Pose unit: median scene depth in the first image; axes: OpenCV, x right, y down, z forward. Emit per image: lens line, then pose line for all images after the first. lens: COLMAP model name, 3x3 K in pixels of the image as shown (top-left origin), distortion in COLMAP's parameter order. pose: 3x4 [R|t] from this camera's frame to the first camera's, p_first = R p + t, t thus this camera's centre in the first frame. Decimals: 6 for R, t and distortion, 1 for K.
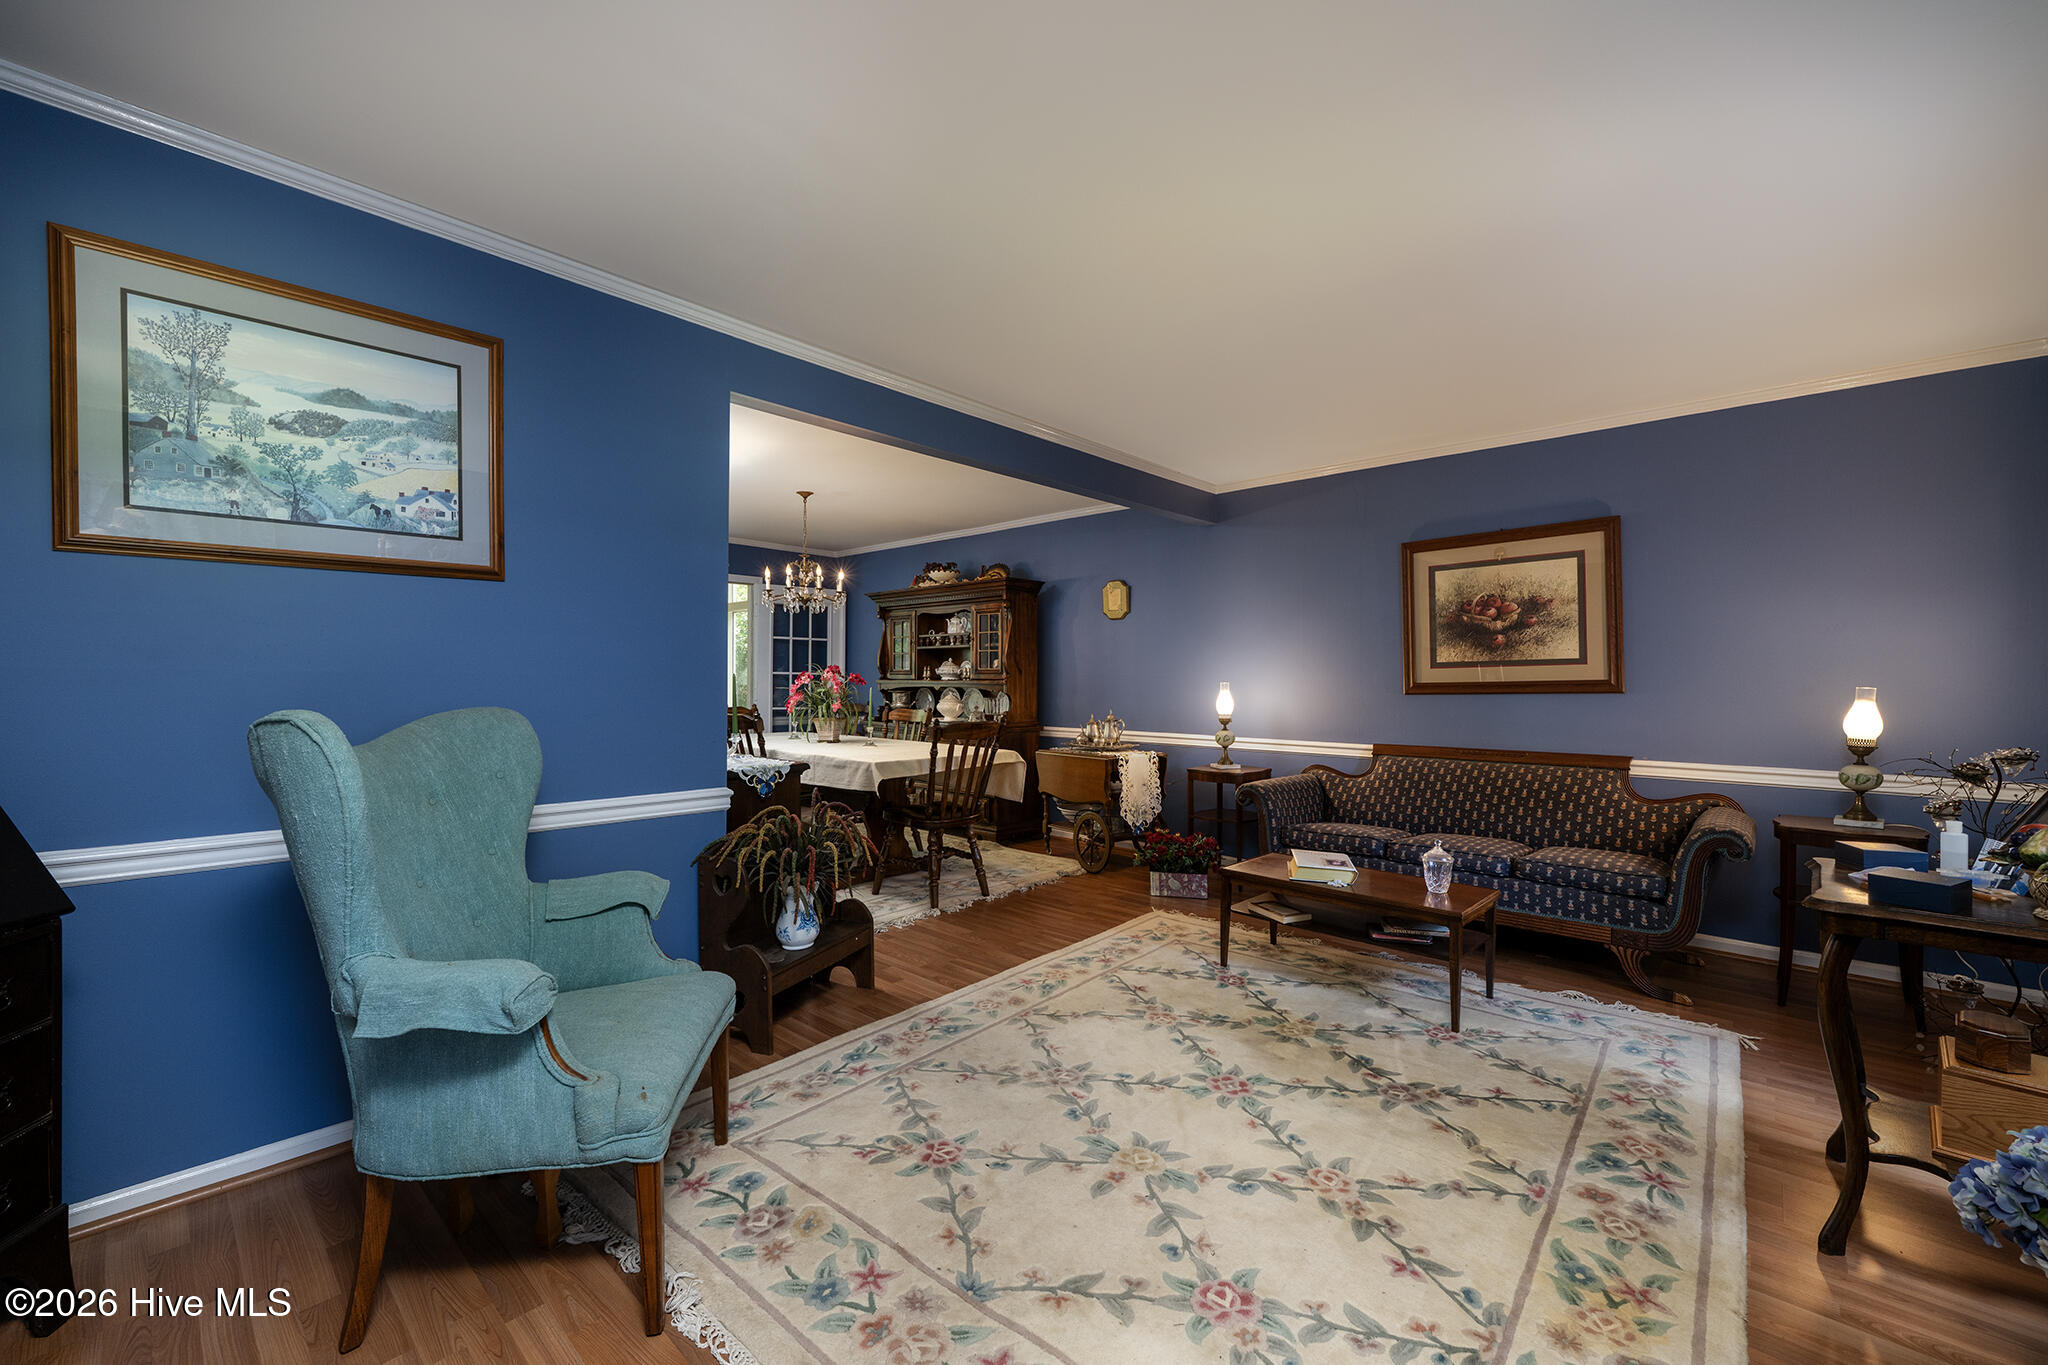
lens RADIAL K [[823.9, 0, 1020.2], [0, 823.9, 687.1], [0, 0, 1]] dist [-0.005672, -0.000137]
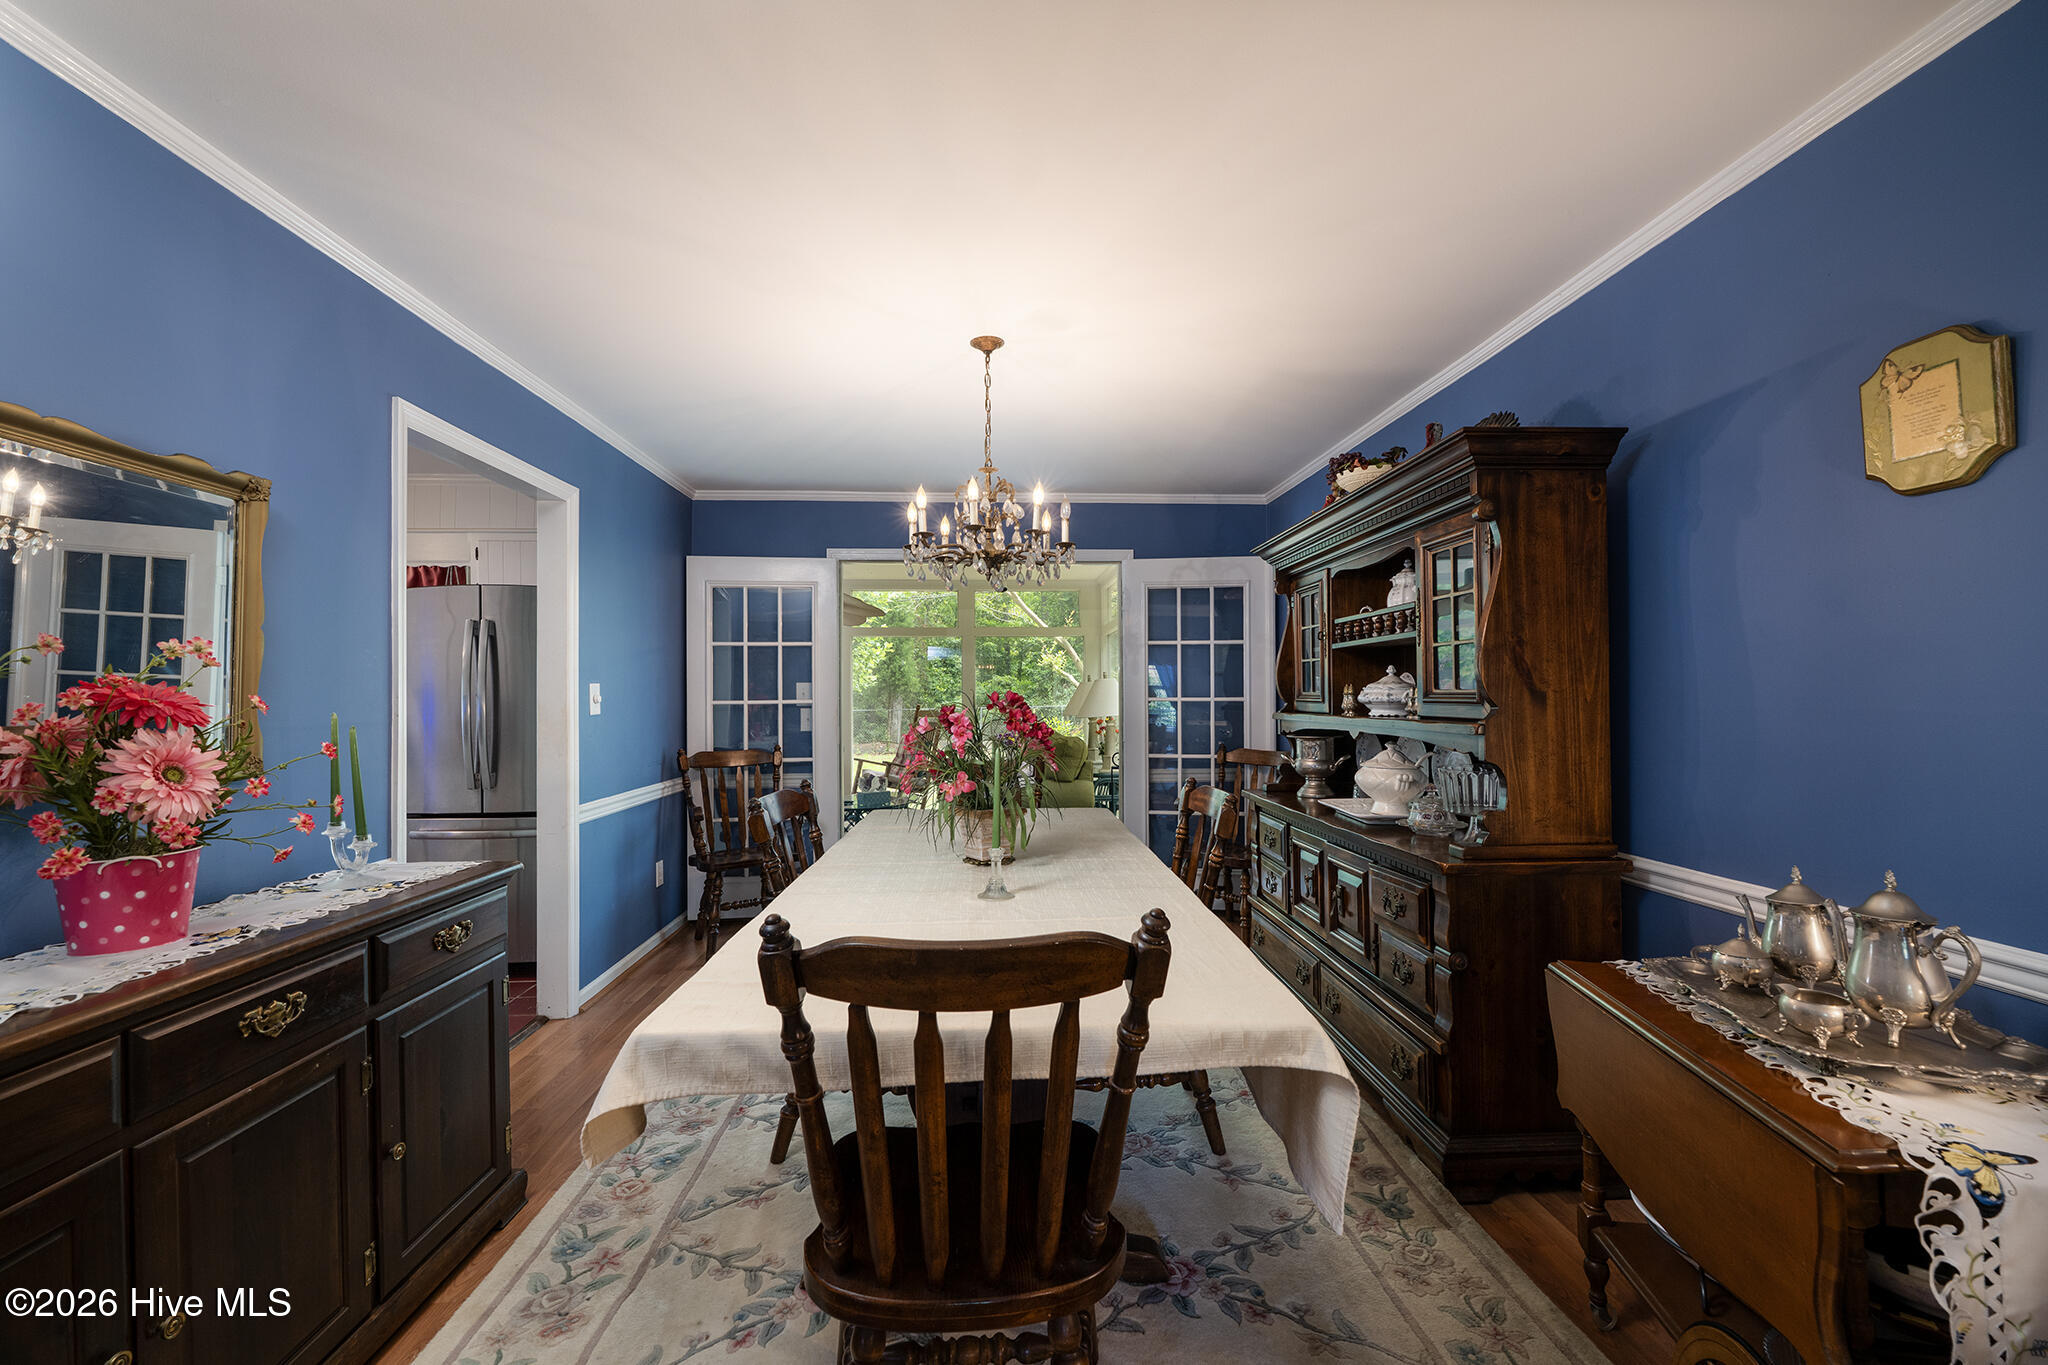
lens RADIAL K [[823.9, 0, 1030.7], [0, 823.9, 685.1], [0, 0, 1]] dist [-0.005672, -0.000137]
pose [[0.710519, -0.018580, -0.703433, 0.191680], [0.004533, 0.999751, -0.021829, -0.037221], [0.703664, 0.012321, 0.710426, 1.282120]]
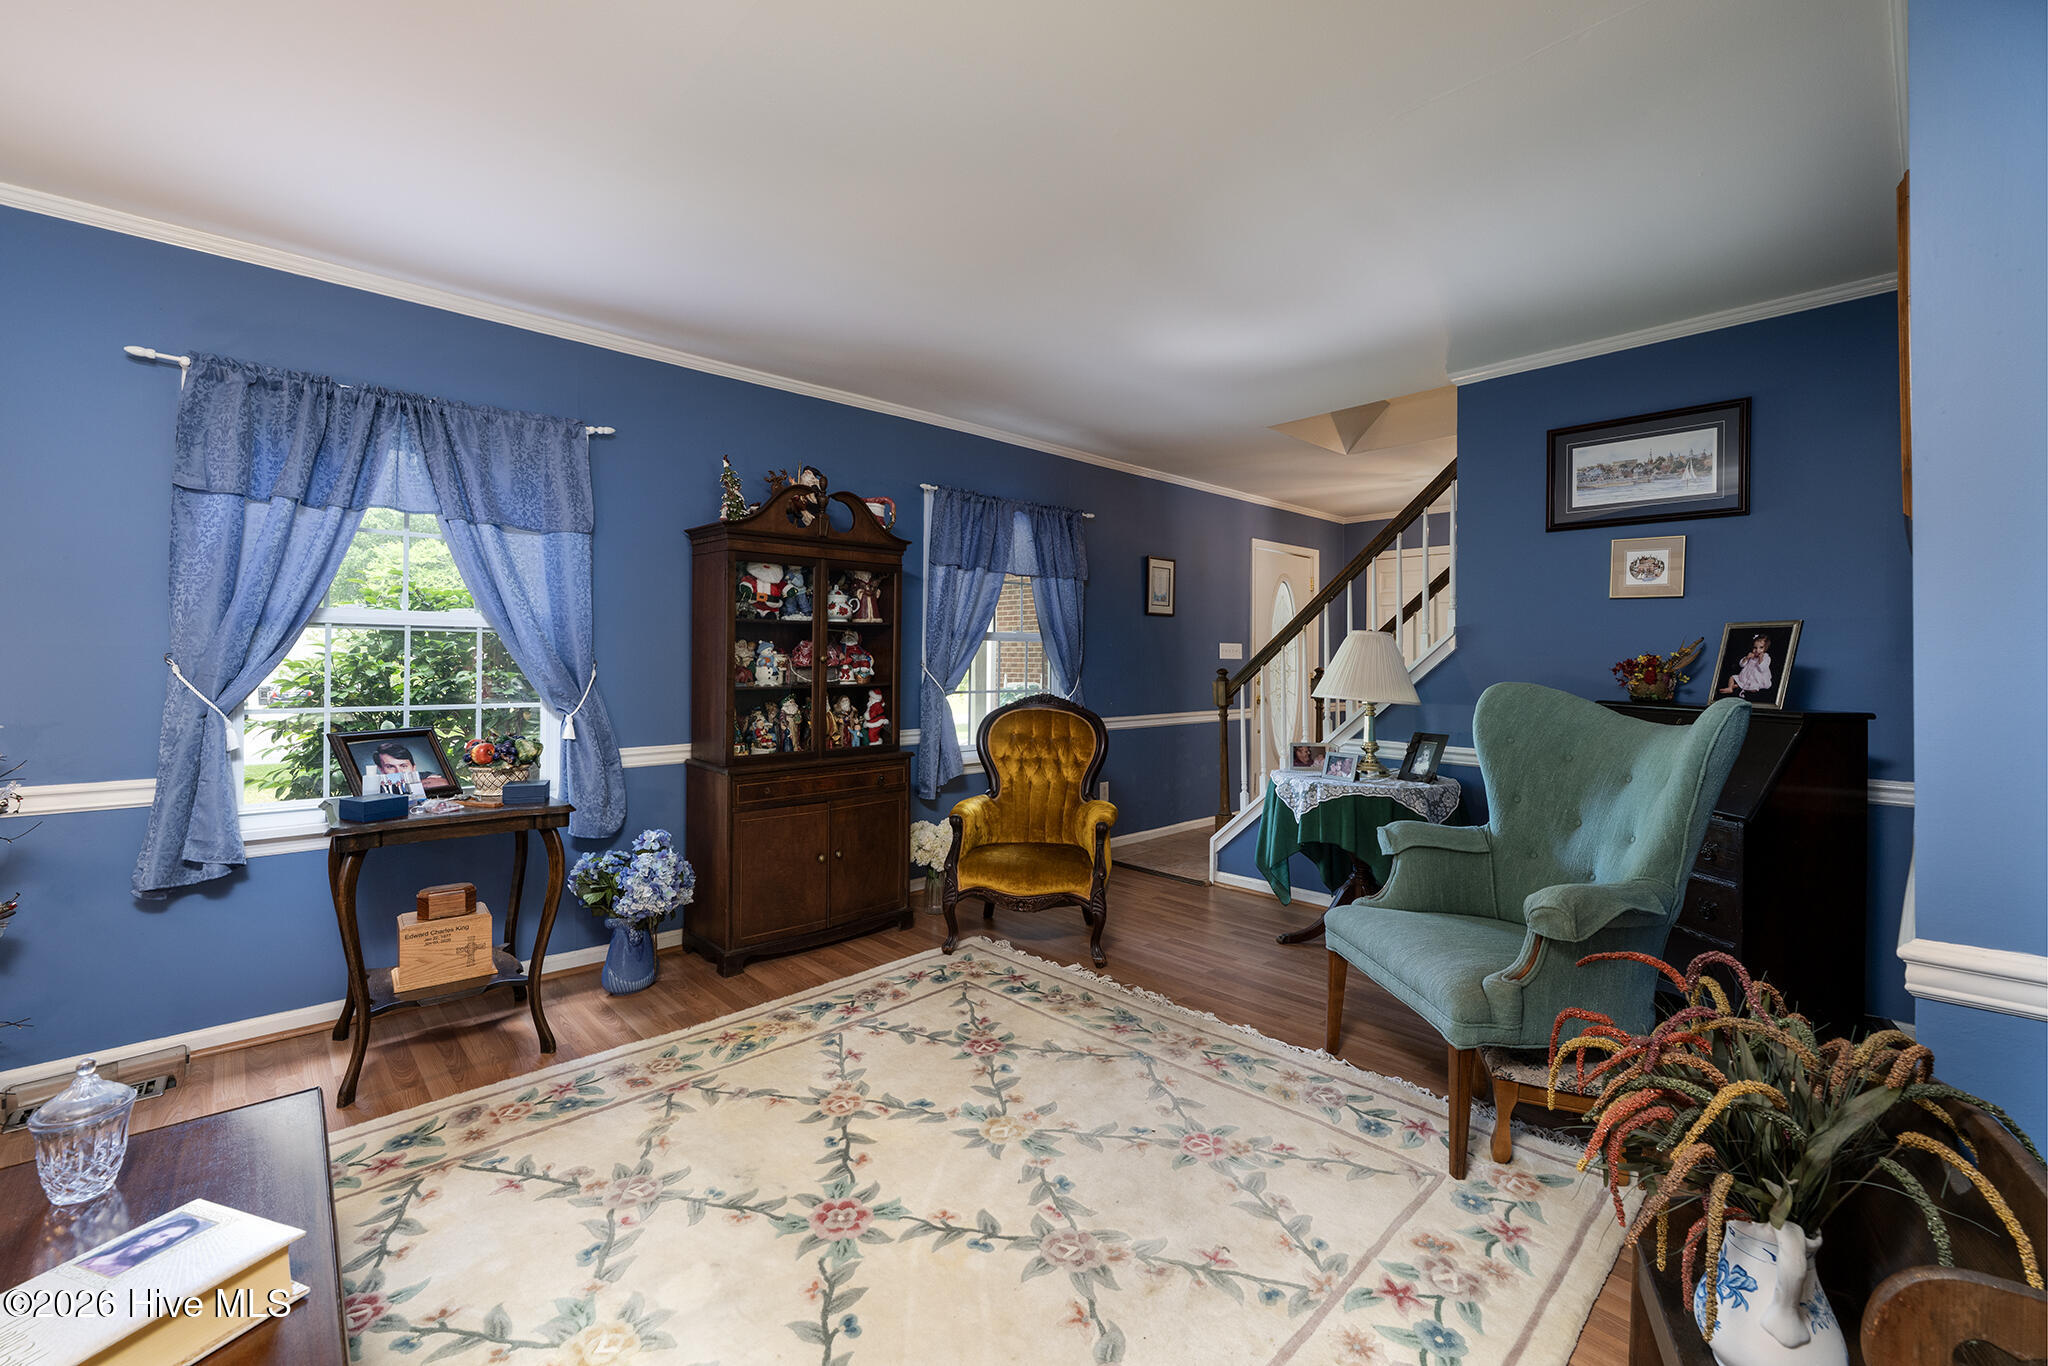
lens RADIAL K [[823.9, 0, 964.4], [0, 823.9, 664.8], [0, 0, 1]] dist [-0.005672, -0.000137]
pose [[-0.992136, -0.009434, 0.124810, 0.050854], [-0.008119, 0.999906, 0.011042, -0.011596], [-0.124902, 0.009942, -0.992119, 1.443775]]
